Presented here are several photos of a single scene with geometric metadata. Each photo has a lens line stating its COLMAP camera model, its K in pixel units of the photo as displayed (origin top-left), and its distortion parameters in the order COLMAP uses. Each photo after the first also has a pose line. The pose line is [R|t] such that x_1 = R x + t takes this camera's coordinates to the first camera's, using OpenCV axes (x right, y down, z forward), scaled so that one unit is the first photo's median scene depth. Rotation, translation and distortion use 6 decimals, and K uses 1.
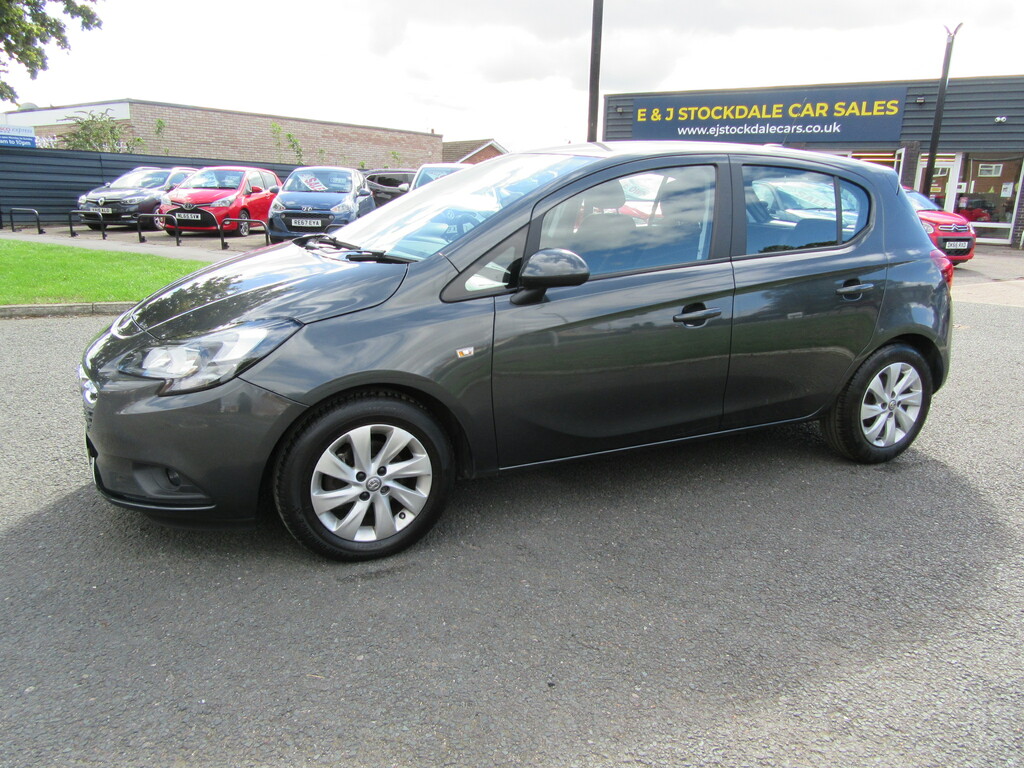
lens RADIAL K [[762.1, 0, 512.3], [0, 762.1, 380.5], [0, 0, 1]] dist [-0.013480, 0.010907]
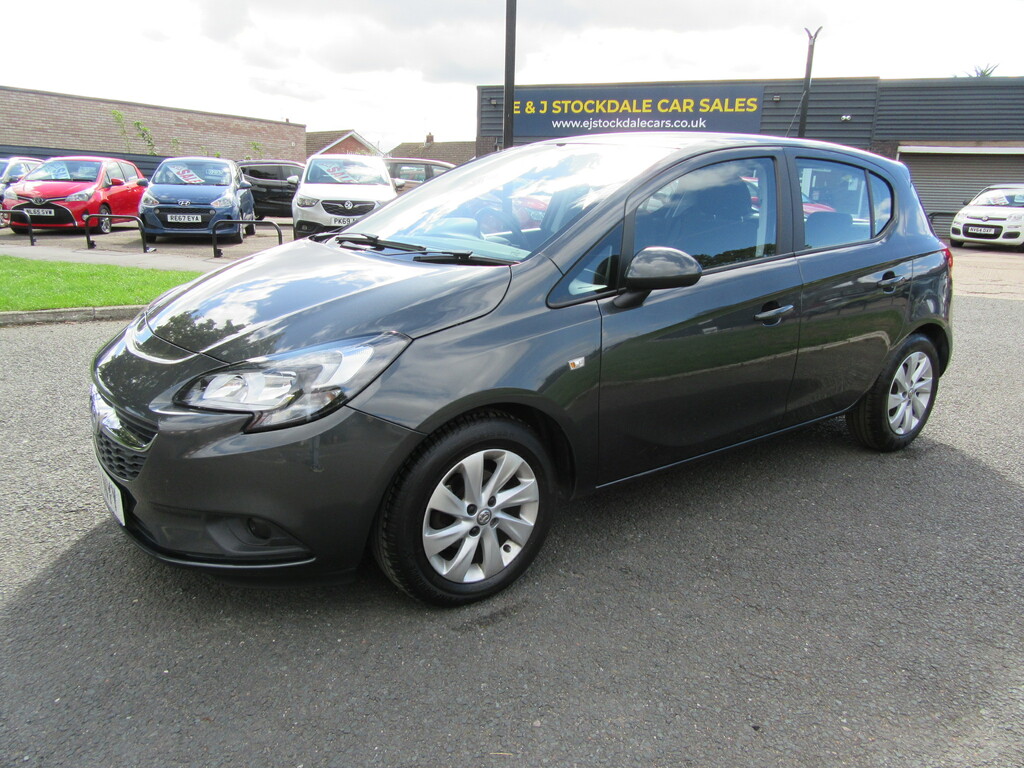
lens RADIAL K [[762.1, 0, 511.3], [0, 762.1, 377.4], [0, 0, 1]] dist [-0.013480, 0.010907]
pose [[0.982559, -0.045386, 0.180325, -0.065025], [0.044373, 0.998968, 0.009646, -0.006996], [-0.180576, -0.001477, 0.983560, 0.026976]]
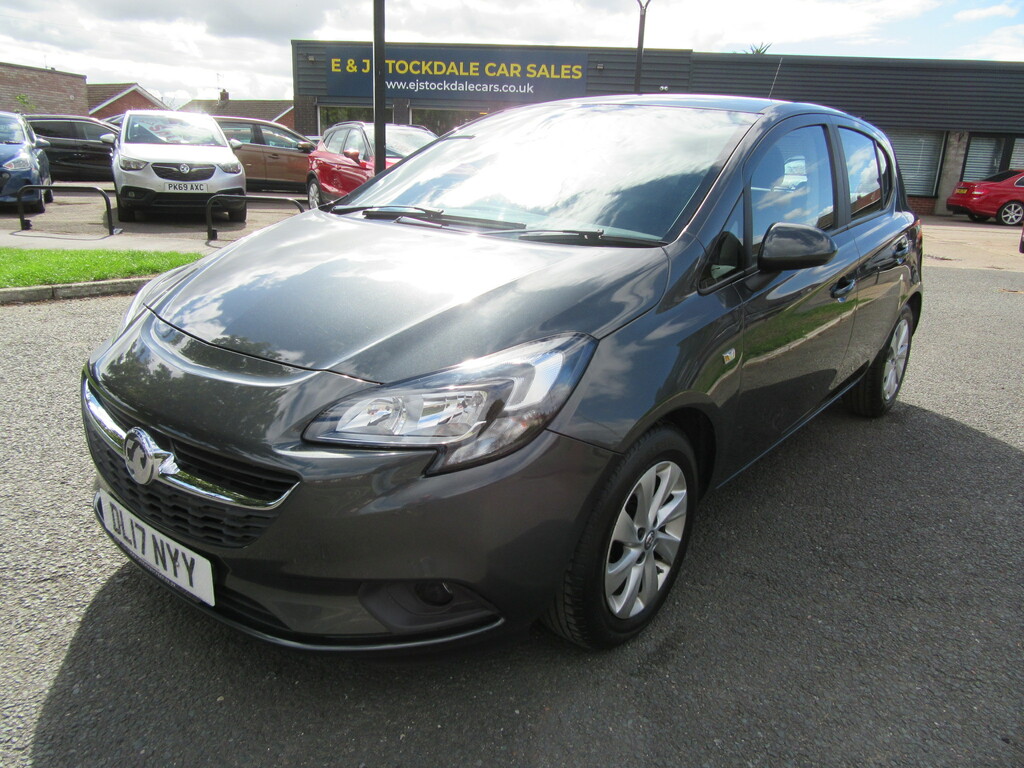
lens RADIAL K [[762.1, 0, 510.0], [0, 762.1, 377.6], [0, 0, 1]] dist [-0.013480, 0.010907]
pose [[0.904799, -0.108015, 0.411912, -0.129838], [0.087011, 0.993782, 0.069470, -0.019463], [-0.416854, -0.027016, 0.908572, 0.079435]]
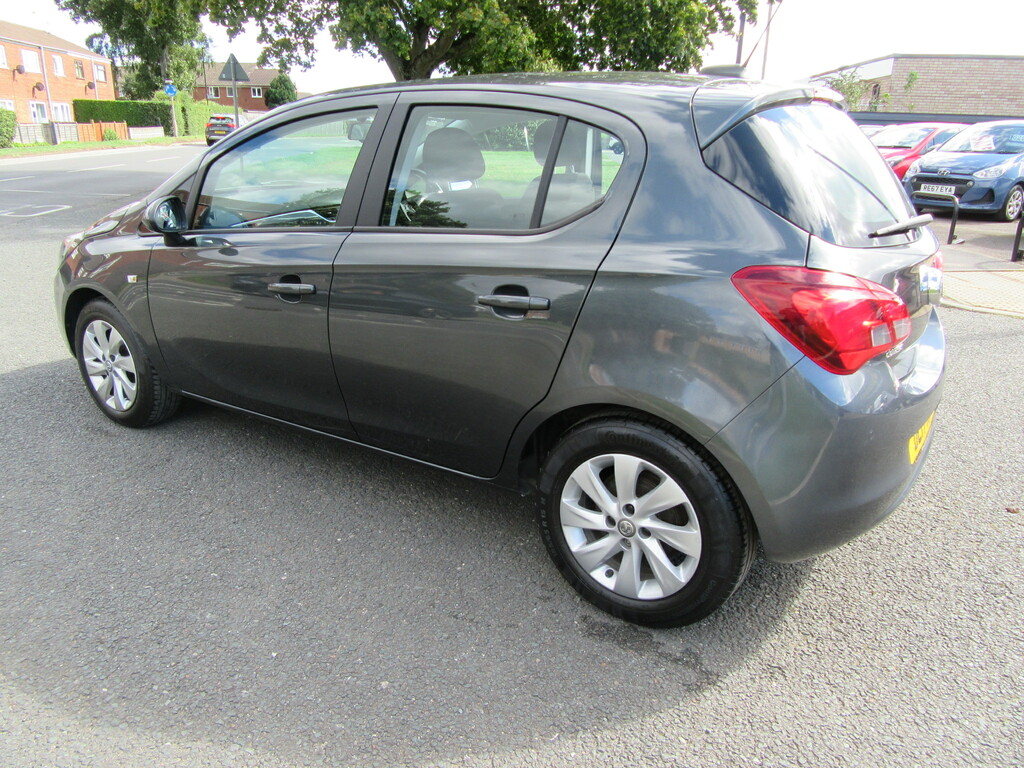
lens RADIAL K [[762.1, 0, 513.1], [0, 762.1, 384.1], [0, 0, 1]] dist [-0.013480, 0.010907]
pose [[0.514798, 0.258188, -0.817510, 0.269959], [-0.214776, 0.962005, 0.168575, -0.044485], [0.829972, 0.088800, 0.550691, 0.185552]]
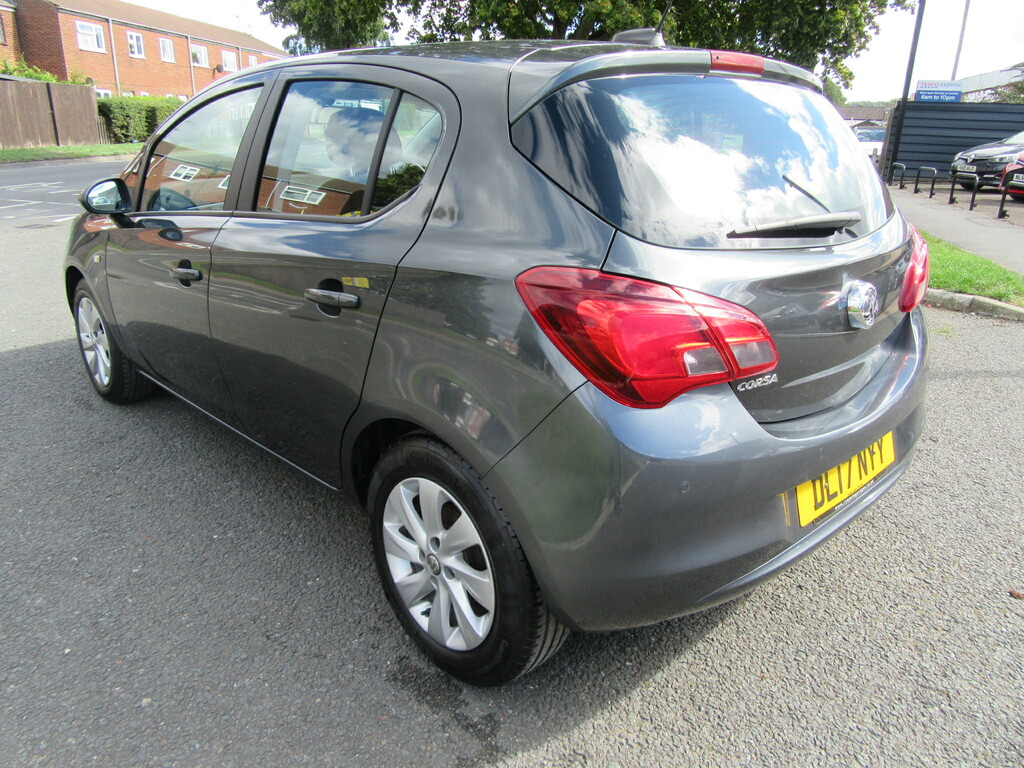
lens RADIAL K [[762.1, 0, 511.1], [0, 762.1, 383.7], [0, 0, 1]] dist [-0.013480, 0.010907]
pose [[0.318445, 0.291772, -0.901921, 0.279900], [-0.244381, 0.944560, 0.219281, -0.059522], [0.915899, 0.150584, 0.372094, 0.257058]]
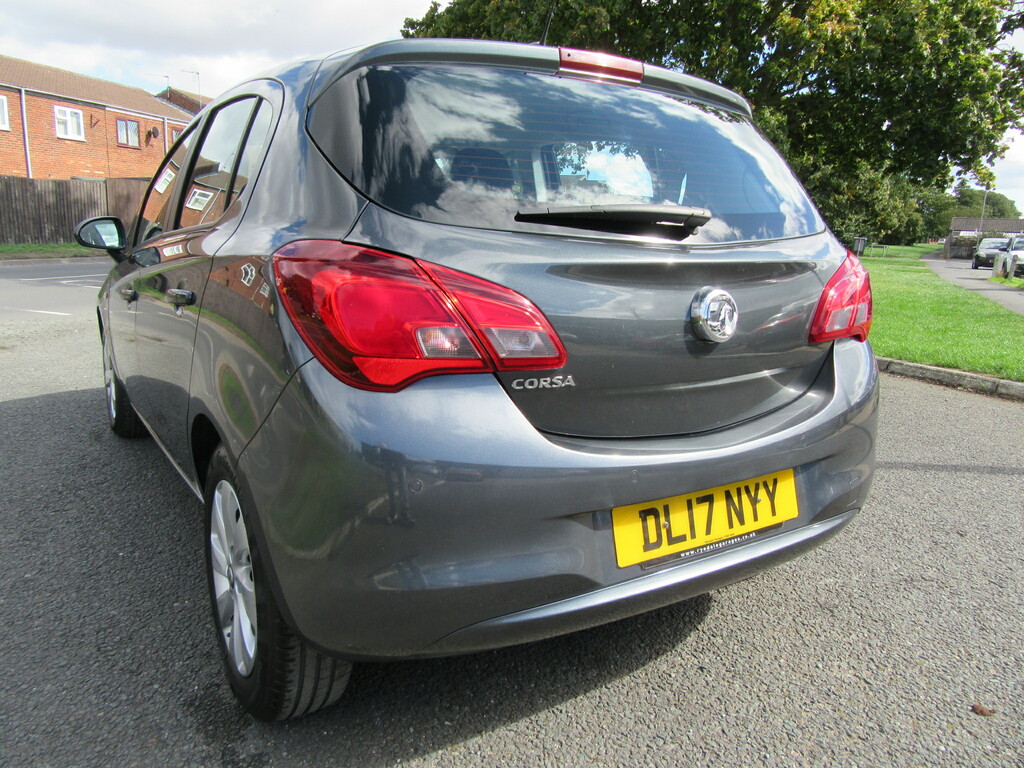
lens RADIAL K [[762.1, 0, 510.4], [0, 762.1, 381.4], [0, 0, 1]] dist [-0.013480, 0.010907]
pose [[0.131721, 0.173827, -0.975927, 0.286015], [-0.269483, 0.953707, 0.133497, -0.055486], [0.953954, 0.245412, 0.172466, 0.319854]]
